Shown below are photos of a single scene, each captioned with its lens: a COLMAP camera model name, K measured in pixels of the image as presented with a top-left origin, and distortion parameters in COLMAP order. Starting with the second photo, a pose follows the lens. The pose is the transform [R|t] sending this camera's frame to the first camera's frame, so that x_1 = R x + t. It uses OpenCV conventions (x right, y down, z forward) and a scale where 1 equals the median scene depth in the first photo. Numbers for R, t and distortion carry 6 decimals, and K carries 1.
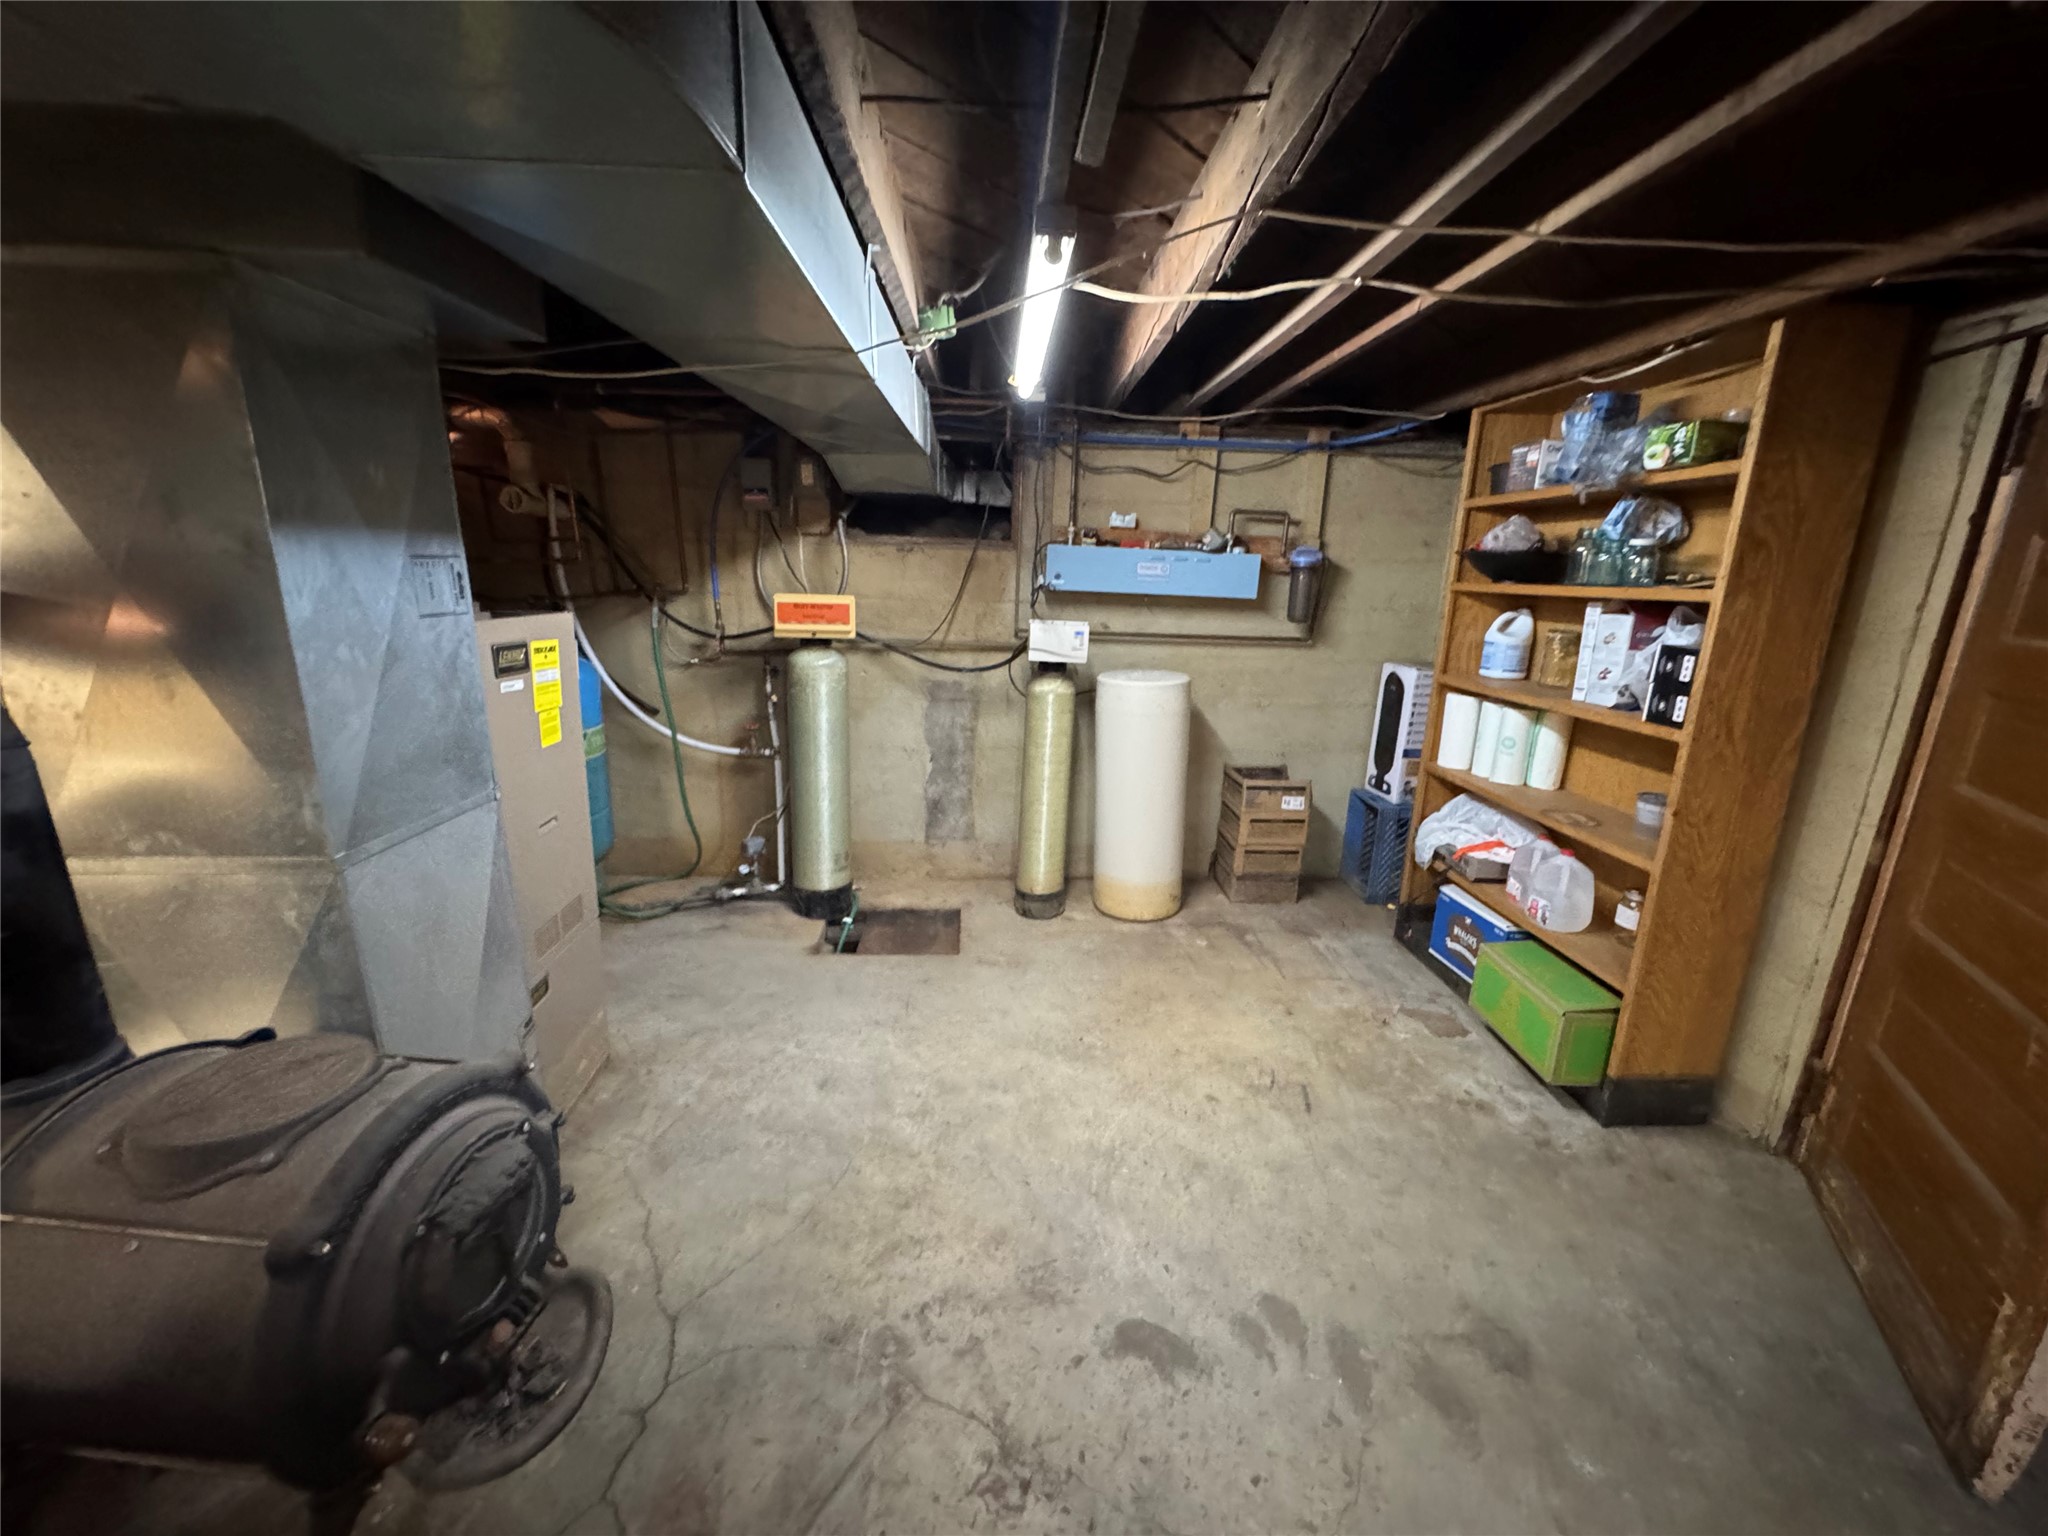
lens RADIAL K [[821.5, 0, 1024.0], [0, 821.5, 768.0], [0, 0, 1]] dist [-0.001541, -0.000118]
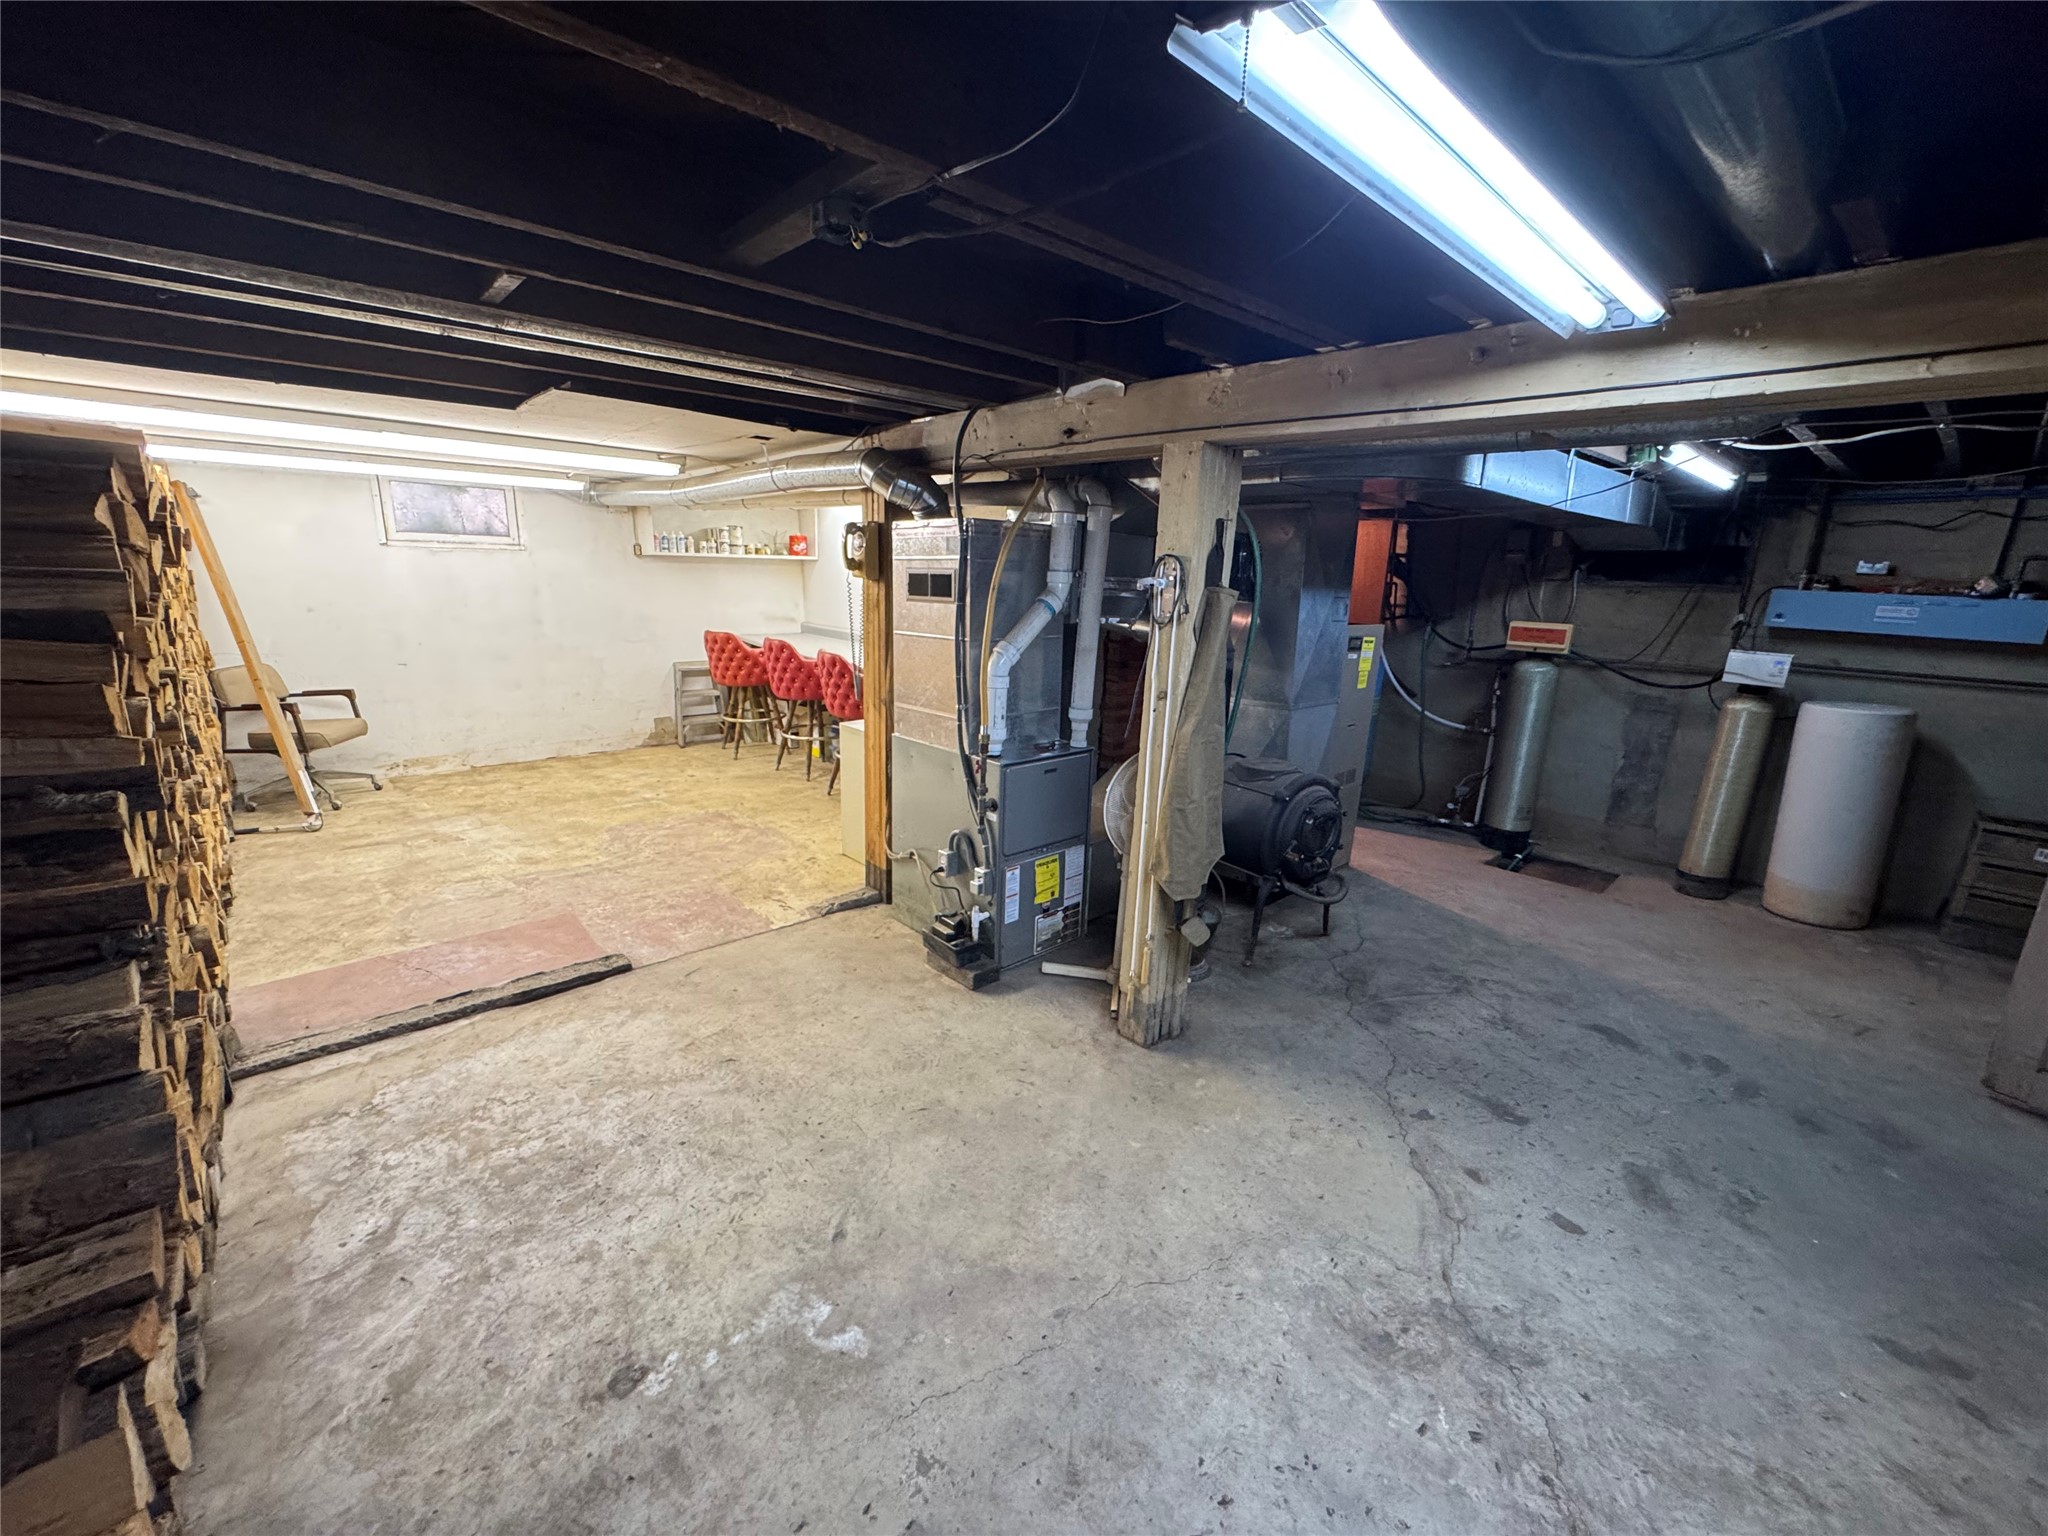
lens RADIAL K [[821.5, 0, 1024.0], [0, 821.5, 768.0], [0, 0, 1]] dist [-0.001541, -0.000118]
pose [[0.641936, 0.171010, -0.747445, 0.260349], [-0.195859, 0.979044, 0.055787, 0.126486], [0.741322, 0.110582, 0.661977, -0.555421]]
